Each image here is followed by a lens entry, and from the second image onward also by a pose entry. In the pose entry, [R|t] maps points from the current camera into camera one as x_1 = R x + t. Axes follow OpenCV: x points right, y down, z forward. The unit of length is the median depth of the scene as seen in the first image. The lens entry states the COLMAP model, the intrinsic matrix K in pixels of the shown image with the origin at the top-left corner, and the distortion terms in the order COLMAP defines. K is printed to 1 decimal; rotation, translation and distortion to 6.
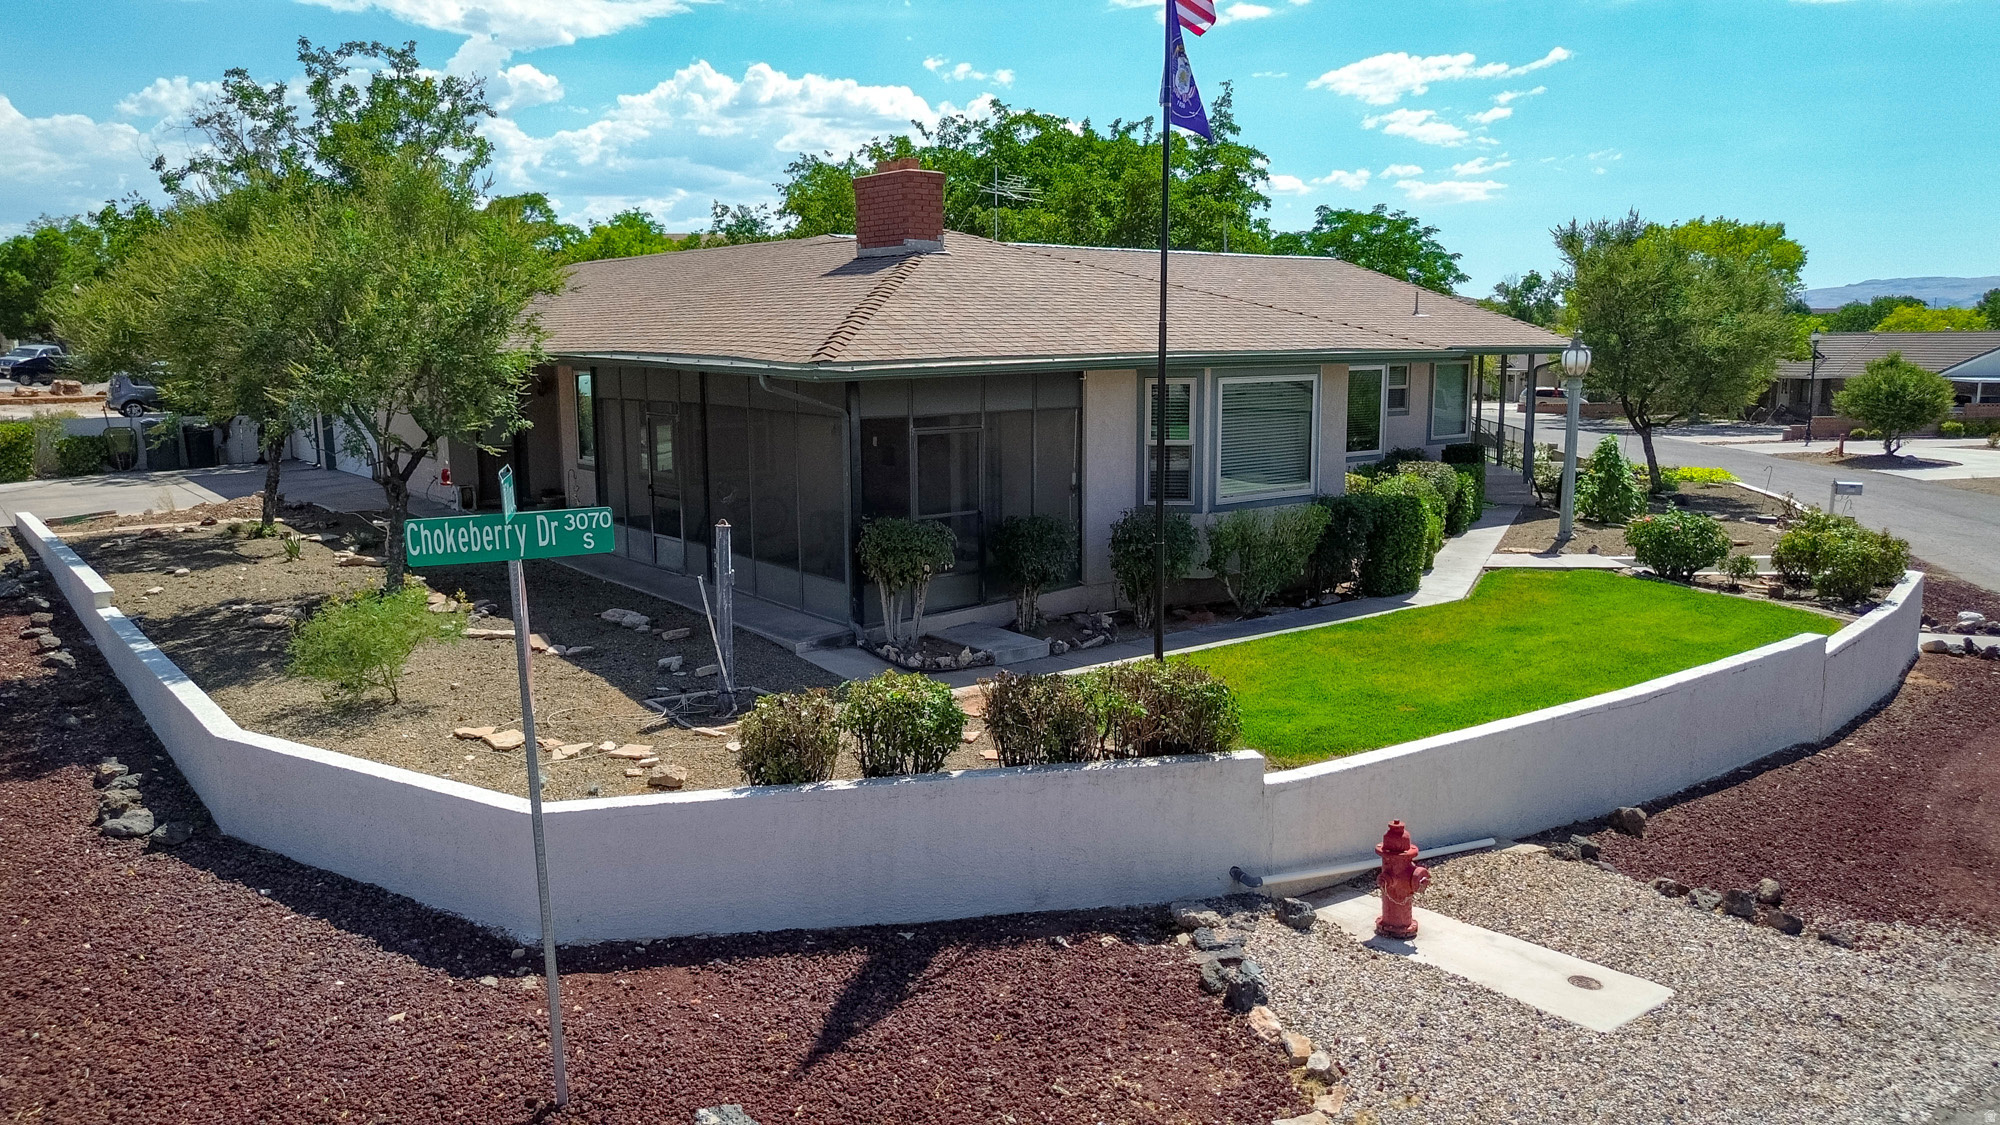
lens RADIAL K [[1414.5, 0, 1011.7], [0, 1414.5, 569.0], [0, 0, 1]] dist [0.056428, -0.050251]
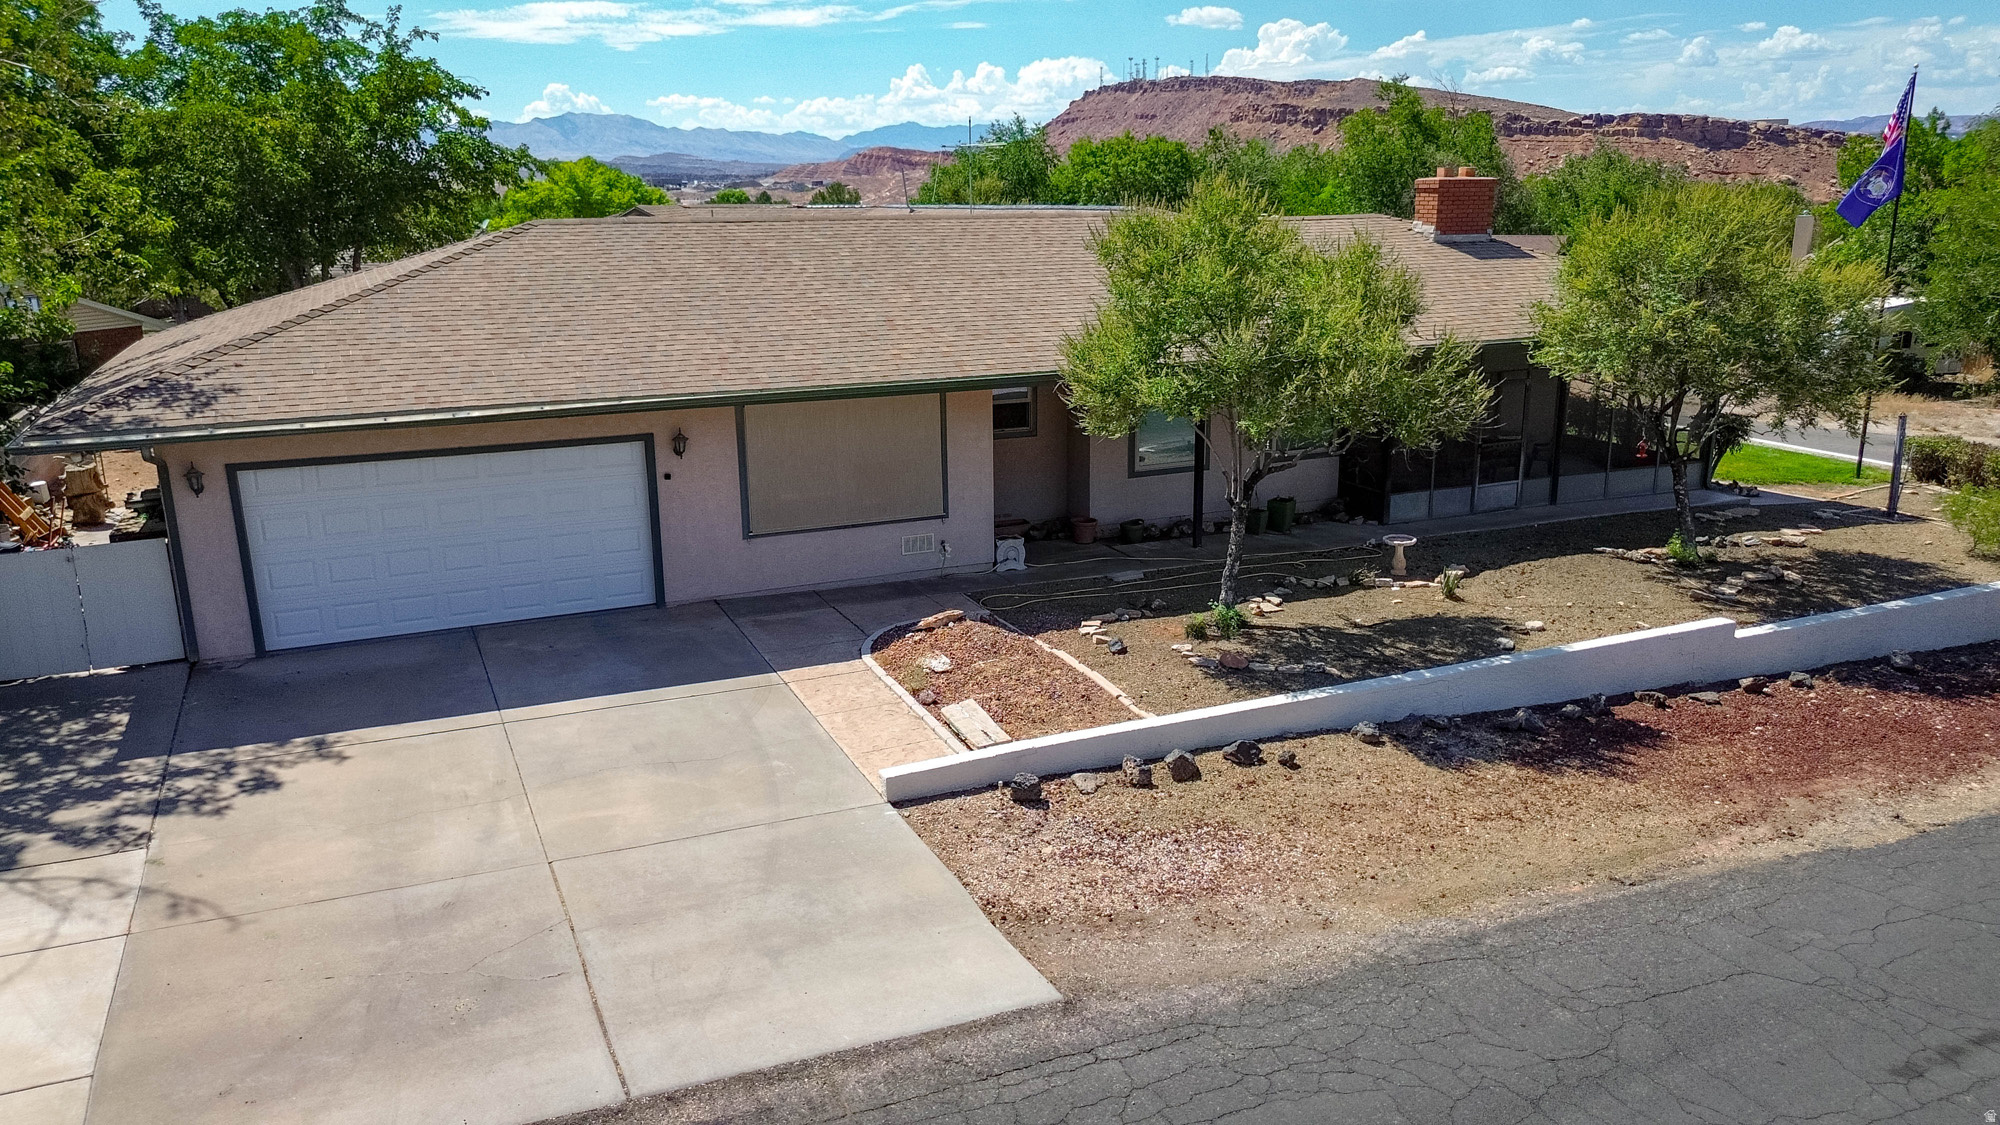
lens RADIAL K [[1414.5, 0, 990.8], [0, 1414.5, 564.3], [0, 0, 1]] dist [0.056428, -0.050251]
pose [[0.248449, -0.244185, 0.937362, -2.397316], [0.162325, 0.964515, 0.208234, -0.444517], [-0.954947, 0.100422, 0.279270, 1.722585]]
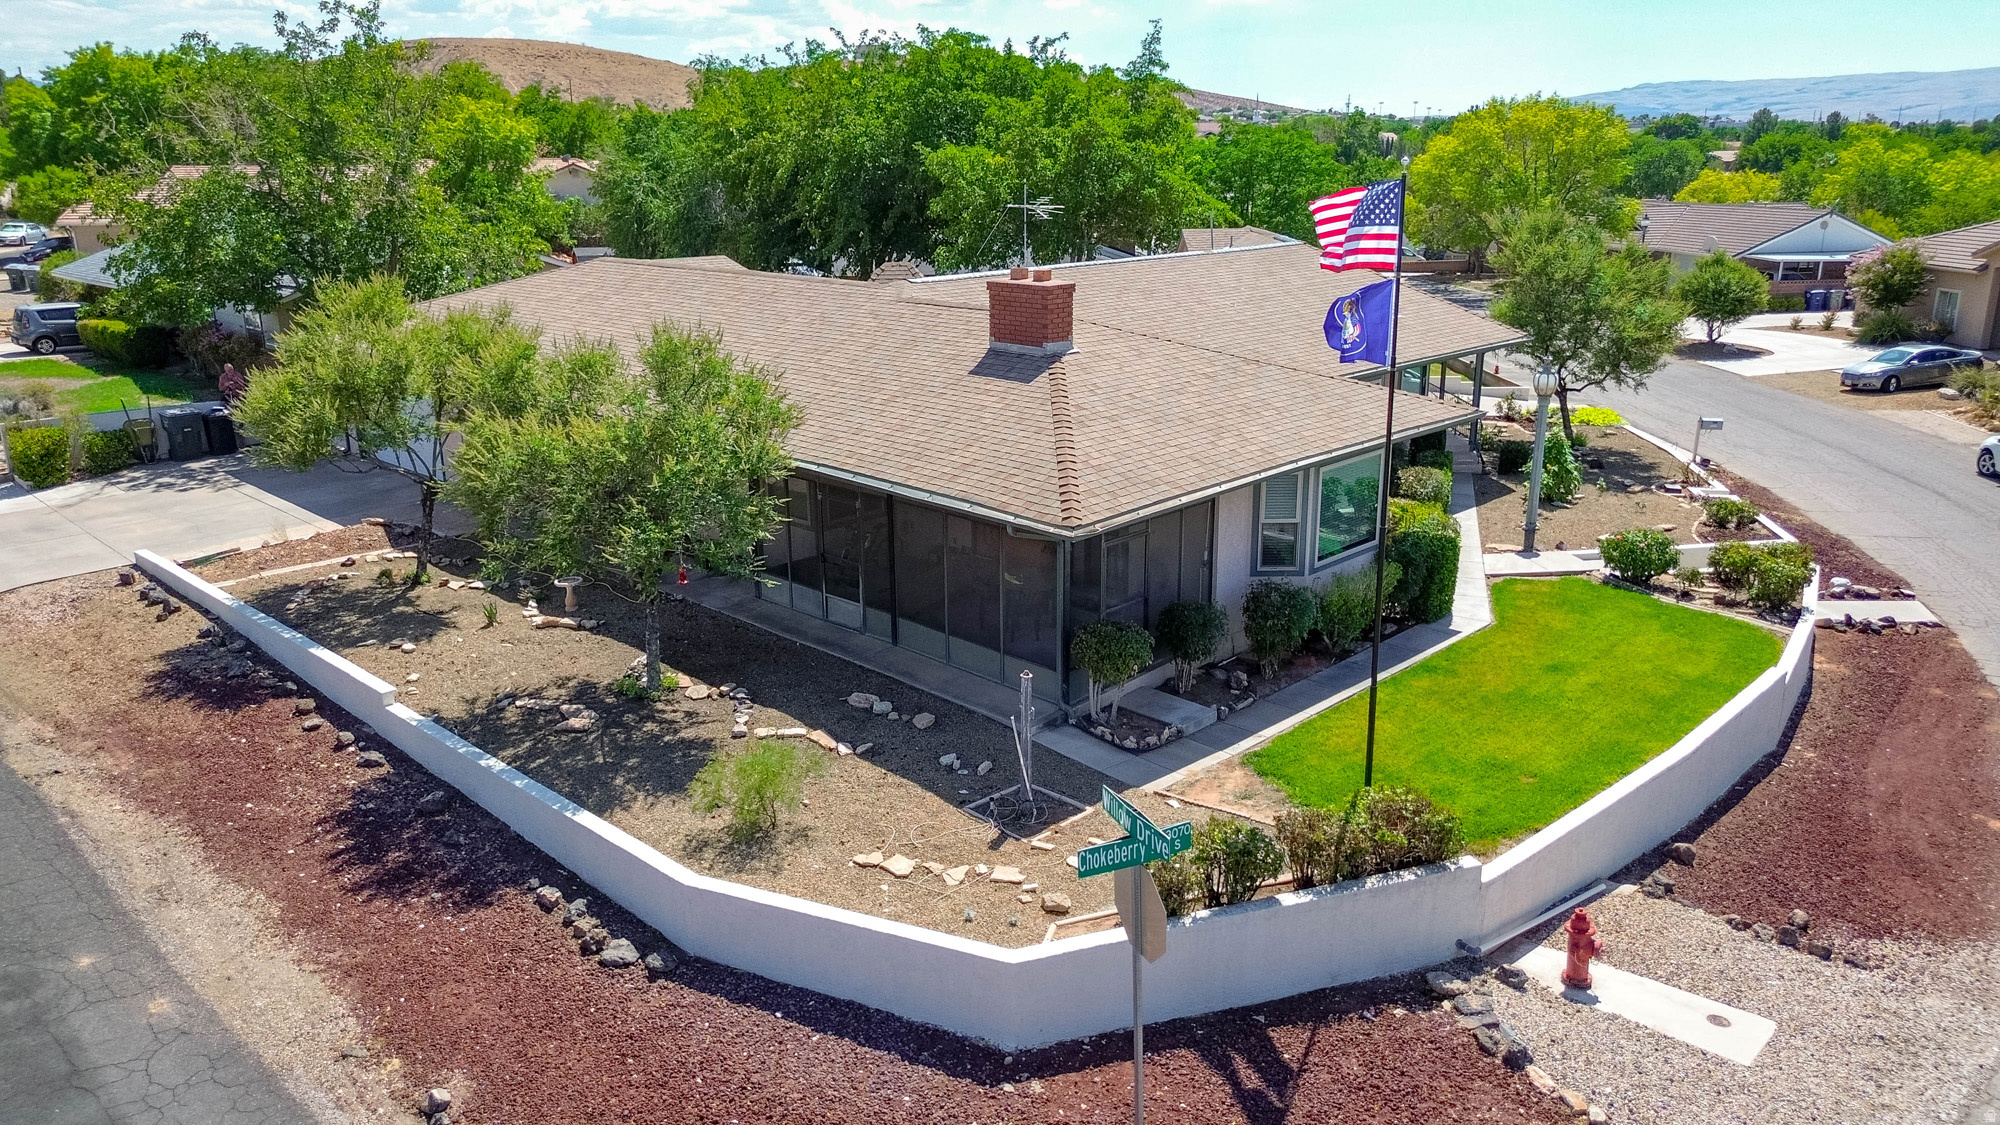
lens RADIAL K [[1414.5, 0, 1010.3], [0, 1414.5, 559.3], [0, 0, 1]] dist [0.056428, -0.050251]
pose [[0.991200, -0.039314, 0.126401, -0.400805], [0.023593, 0.992058, 0.123549, -0.312047], [-0.130255, -0.119479, 0.984255, -0.252352]]
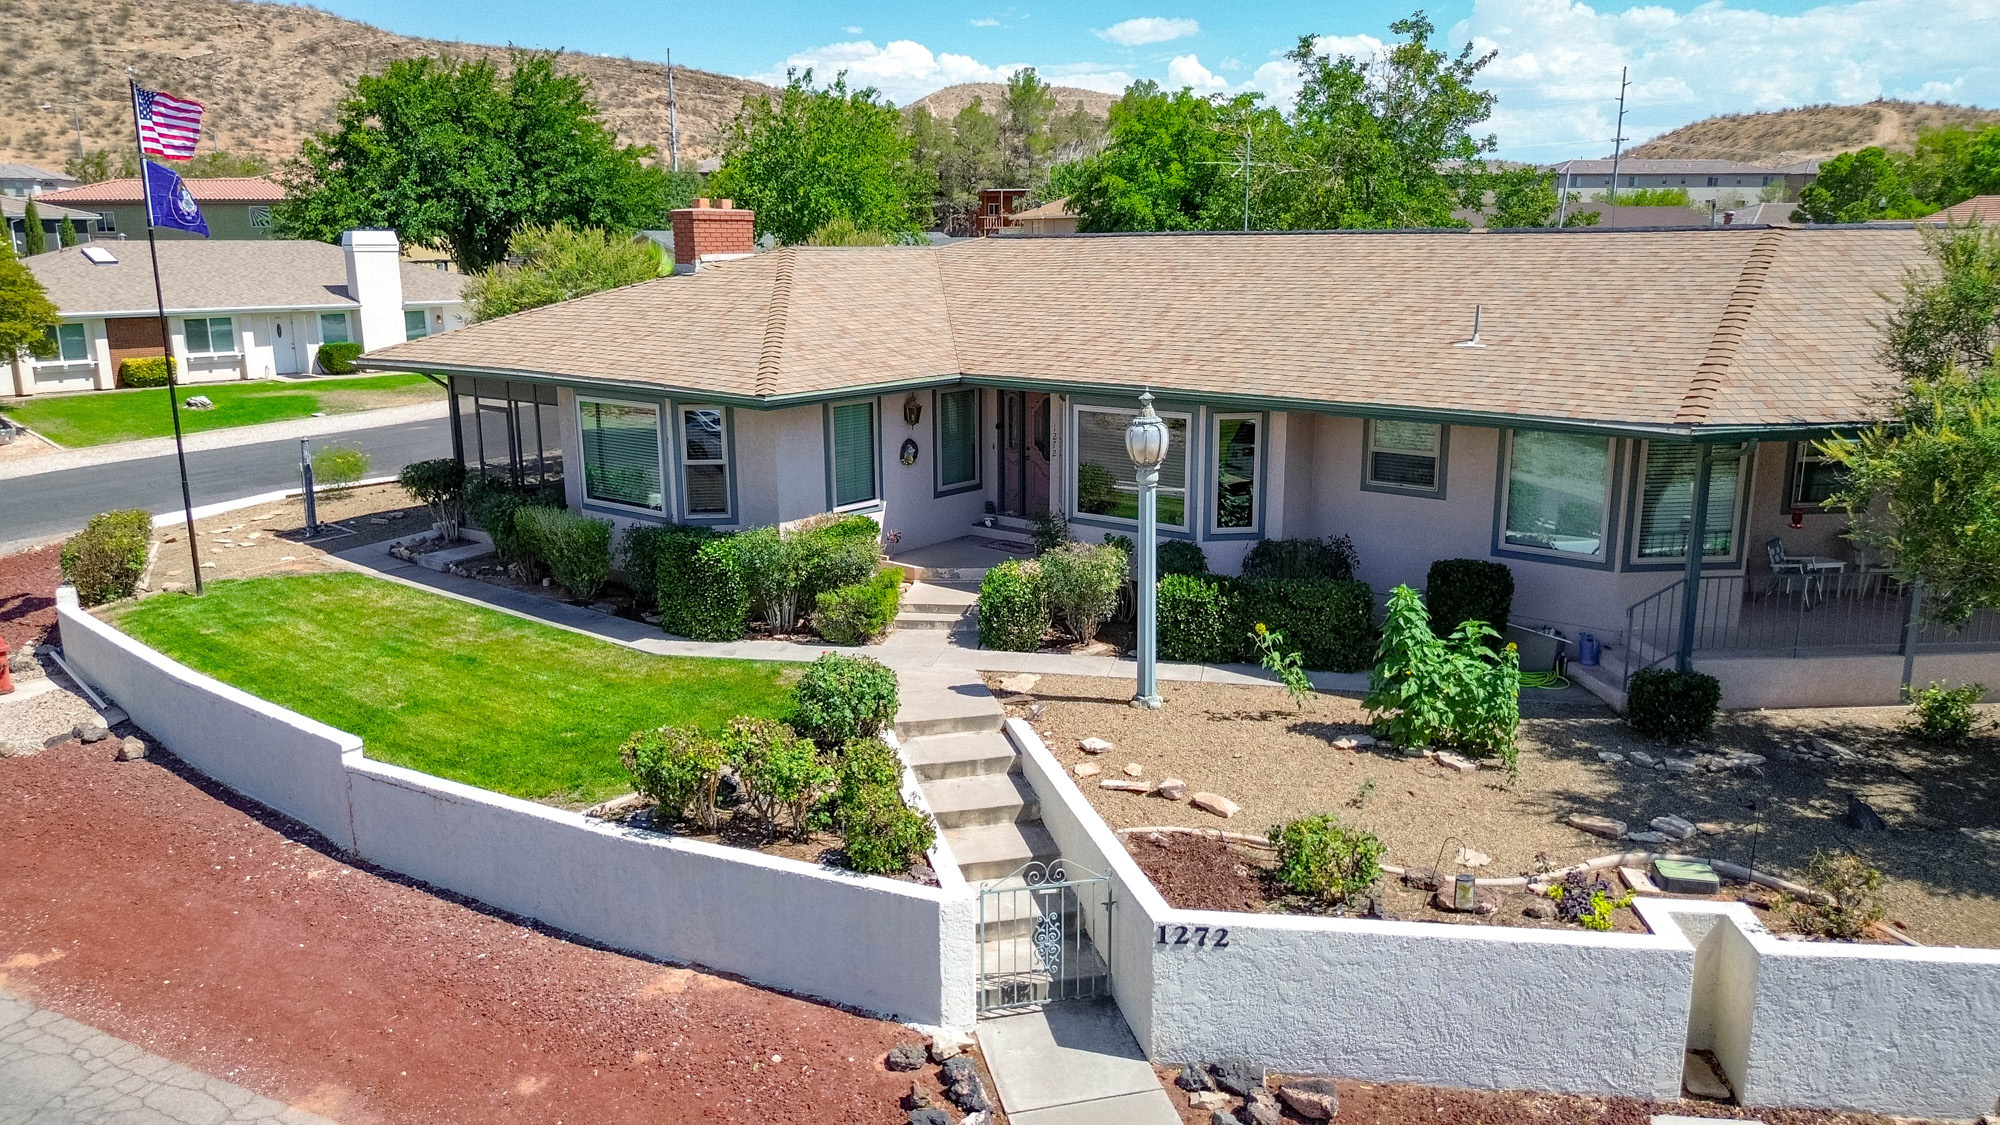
lens RADIAL K [[1414.5, 0, 1008.3], [0, 1414.5, 564.7], [0, 0, 1]] dist [0.056428, -0.050251]
pose [[0.217676, 0.219757, -0.950960, 2.003934], [-0.156919, 0.969528, 0.188129, -0.404291], [0.963324, 0.108273, 0.245527, 1.559832]]
